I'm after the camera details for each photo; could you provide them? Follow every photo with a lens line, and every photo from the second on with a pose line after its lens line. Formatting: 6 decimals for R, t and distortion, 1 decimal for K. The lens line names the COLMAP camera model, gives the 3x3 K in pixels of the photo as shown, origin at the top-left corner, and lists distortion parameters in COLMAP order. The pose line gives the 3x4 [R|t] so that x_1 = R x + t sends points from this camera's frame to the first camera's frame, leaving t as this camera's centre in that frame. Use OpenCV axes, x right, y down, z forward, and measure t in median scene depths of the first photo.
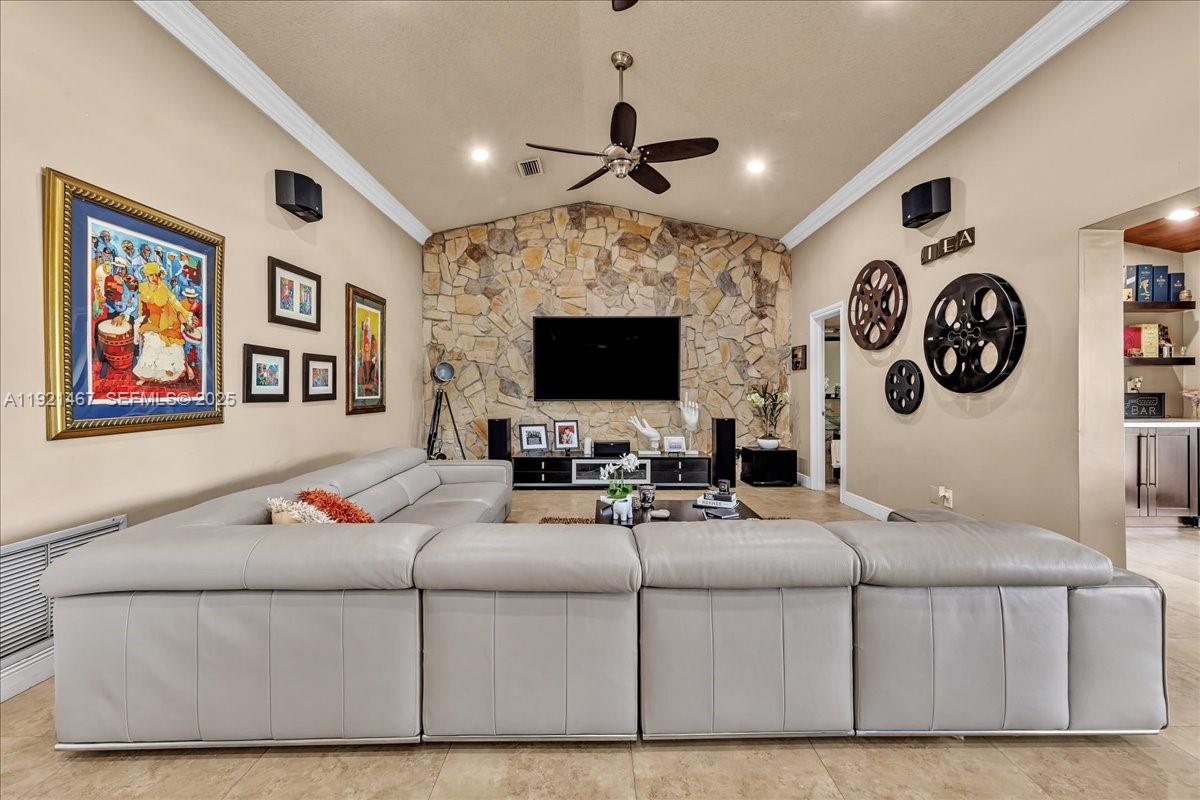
lens RADIAL K [[484.5, 0, 601.2], [0, 484.5, 393.6], [0, 0, 1]] dist [0.006885, 0.000010]
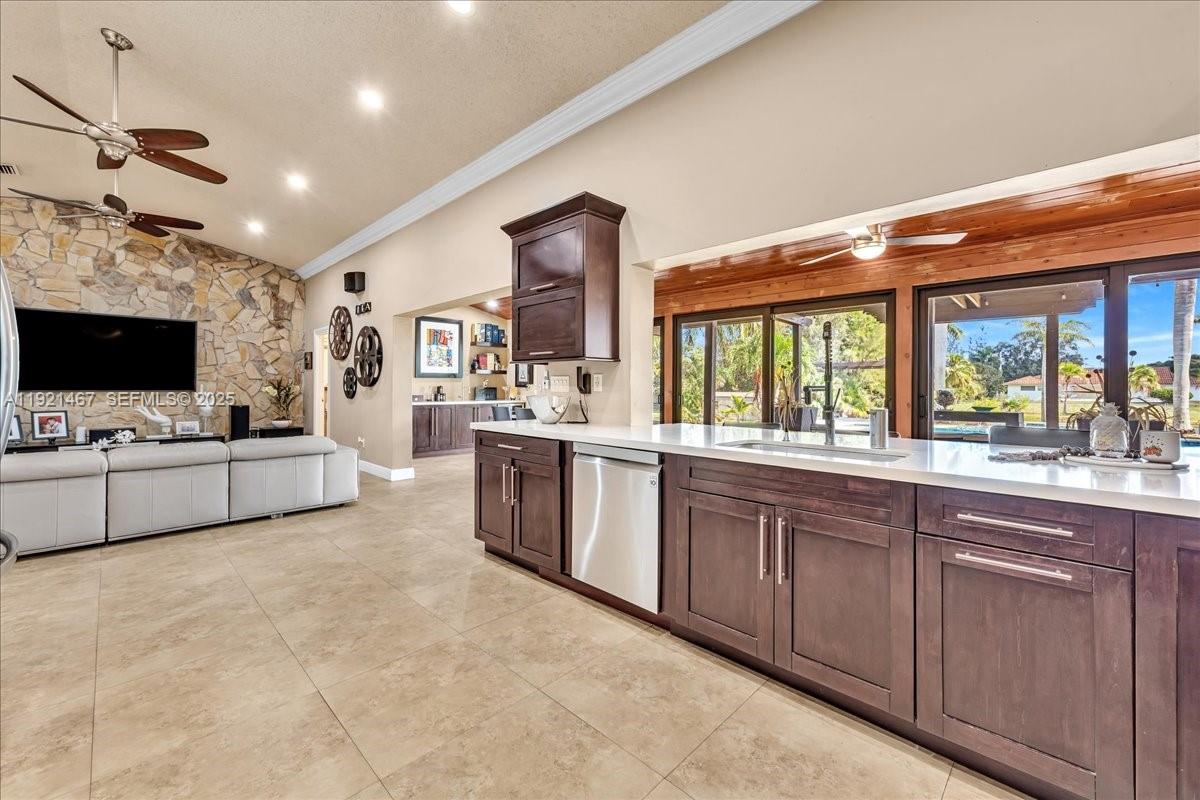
lens RADIAL K [[480.0, 0, 598.3], [0, 480.0, 385.7], [0, 0, 1]] dist [0.006056, -0.000078]
pose [[0.708525, 0.008111, 0.705639, 0.027390], [-0.006547, 0.999966, -0.004921, -0.000903], [-0.705656, -0.001133, 0.708554, -0.548377]]
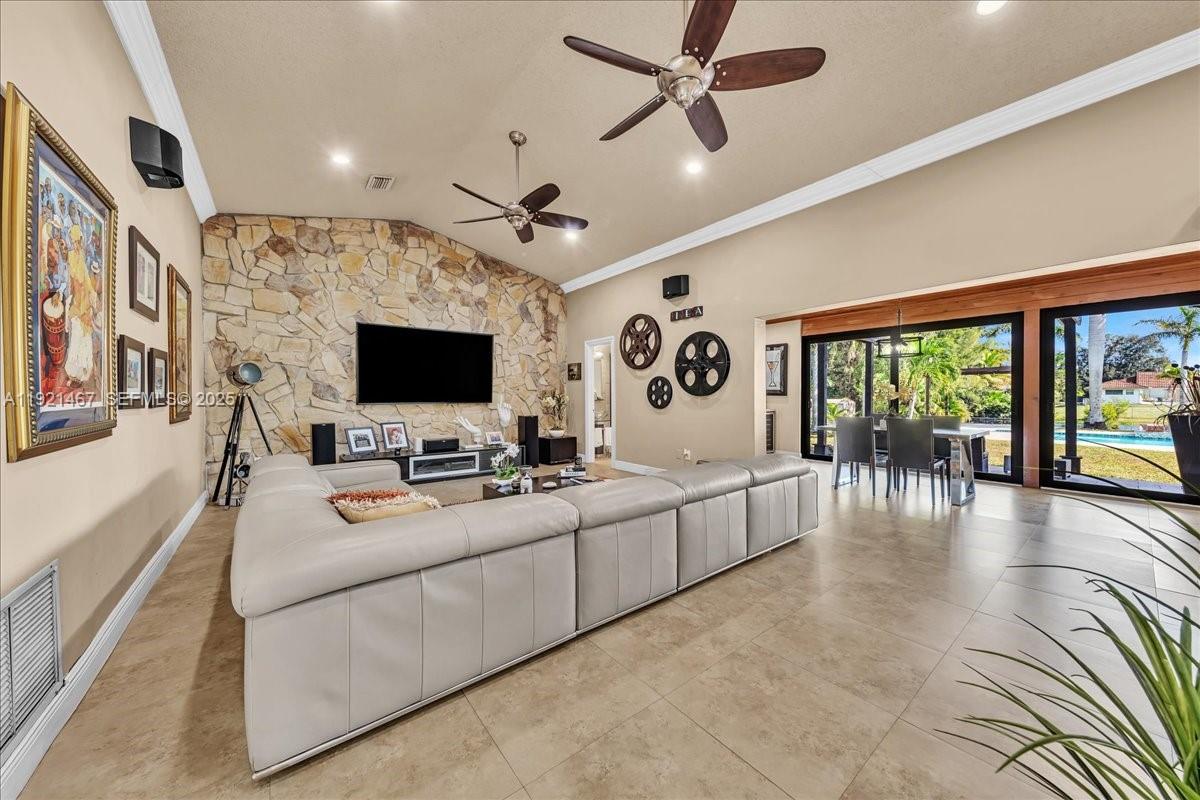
lens RADIAL K [[414.4, 0, 600.0], [0, 414.4, 400.0], [0, 0, 1]] dist [0.004905, -0.000002]
pose [[0.792934, -0.007164, 0.609265, -0.270575], [0.003590, 0.999968, 0.007086, 0.000858], [-0.609297, -0.003432, 0.792935, -0.005802]]
